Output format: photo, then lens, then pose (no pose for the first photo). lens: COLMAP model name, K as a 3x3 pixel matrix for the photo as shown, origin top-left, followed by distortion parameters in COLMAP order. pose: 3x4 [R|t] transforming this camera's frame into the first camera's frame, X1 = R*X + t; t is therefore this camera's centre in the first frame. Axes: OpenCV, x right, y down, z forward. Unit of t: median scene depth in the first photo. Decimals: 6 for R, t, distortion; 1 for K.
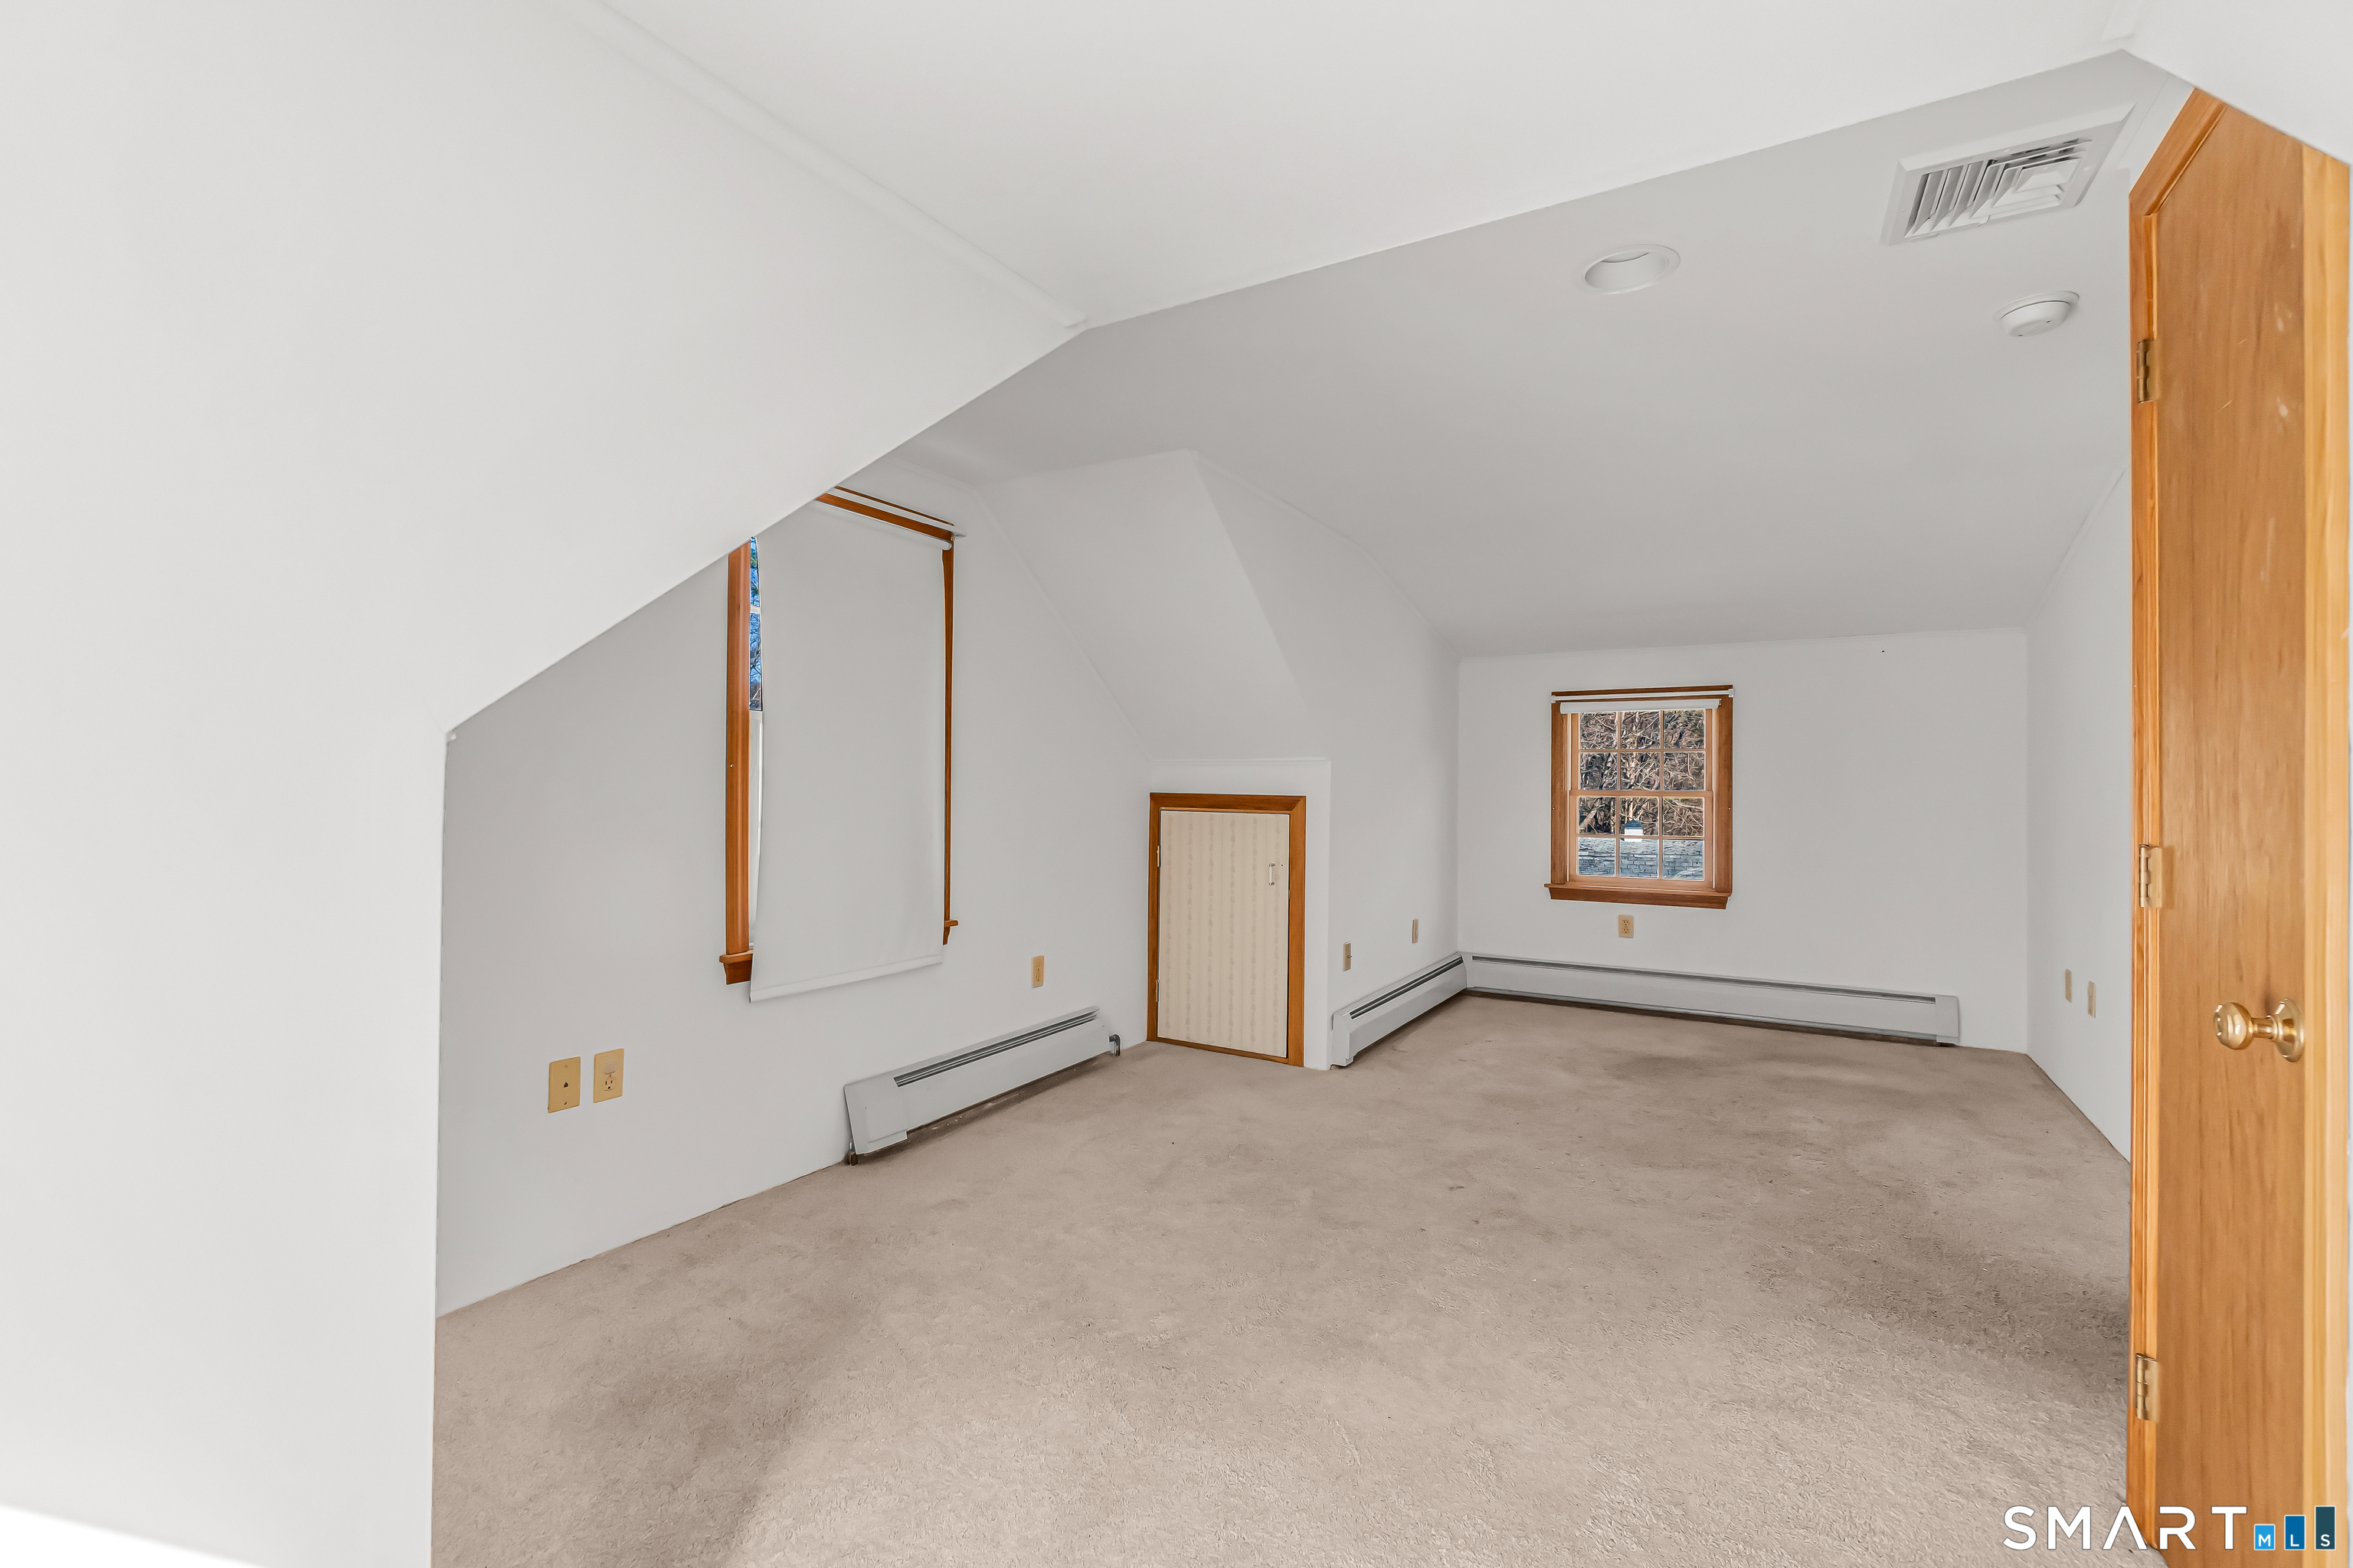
lens RADIAL K [[1023.8, 0, 1161.4], [0, 1023.8, 772.1], [0, 0, 1]] dist [-0.011628, 0.004178]
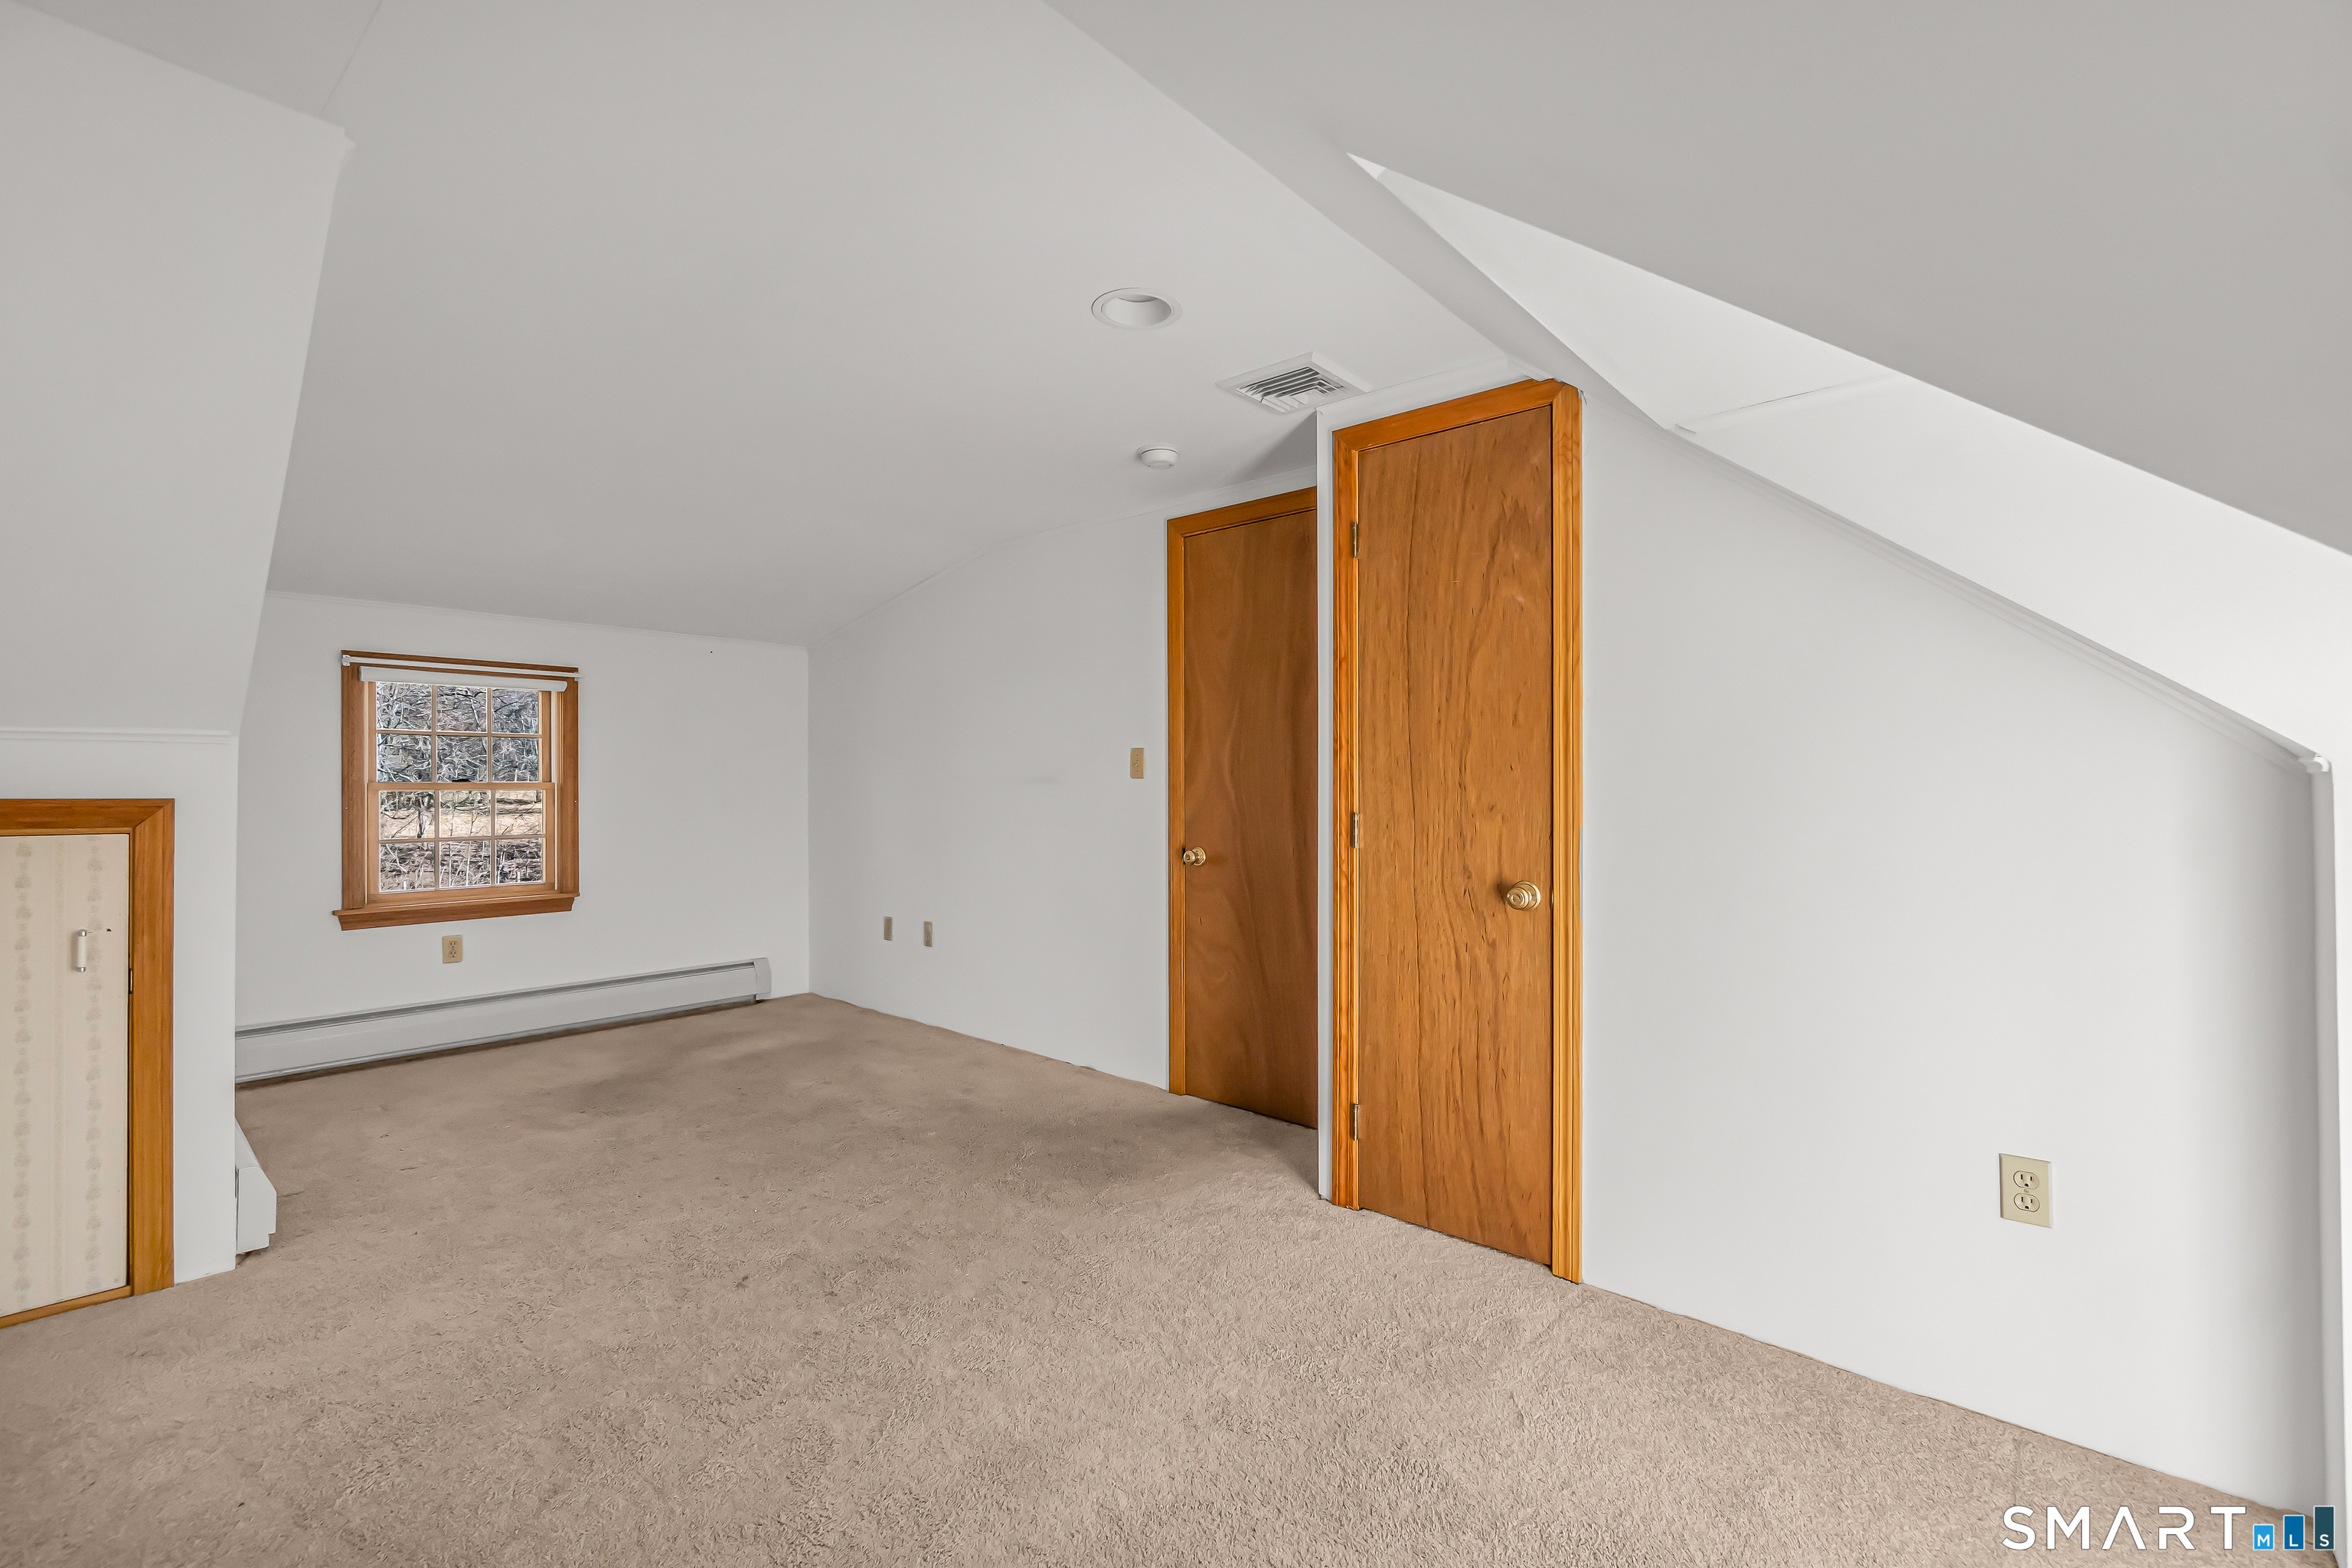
lens RADIAL K [[1023.4, 0, 1160.9], [0, 1023.4, 772.1], [0, 0, 1]] dist [-0.011628, 0.004178]
pose [[0.185748, -0.000742, 0.982597, -0.303526], [-0.011566, 0.999929, 0.002941, 0.000569], [-0.982529, -0.011911, 0.185726, 0.371110]]
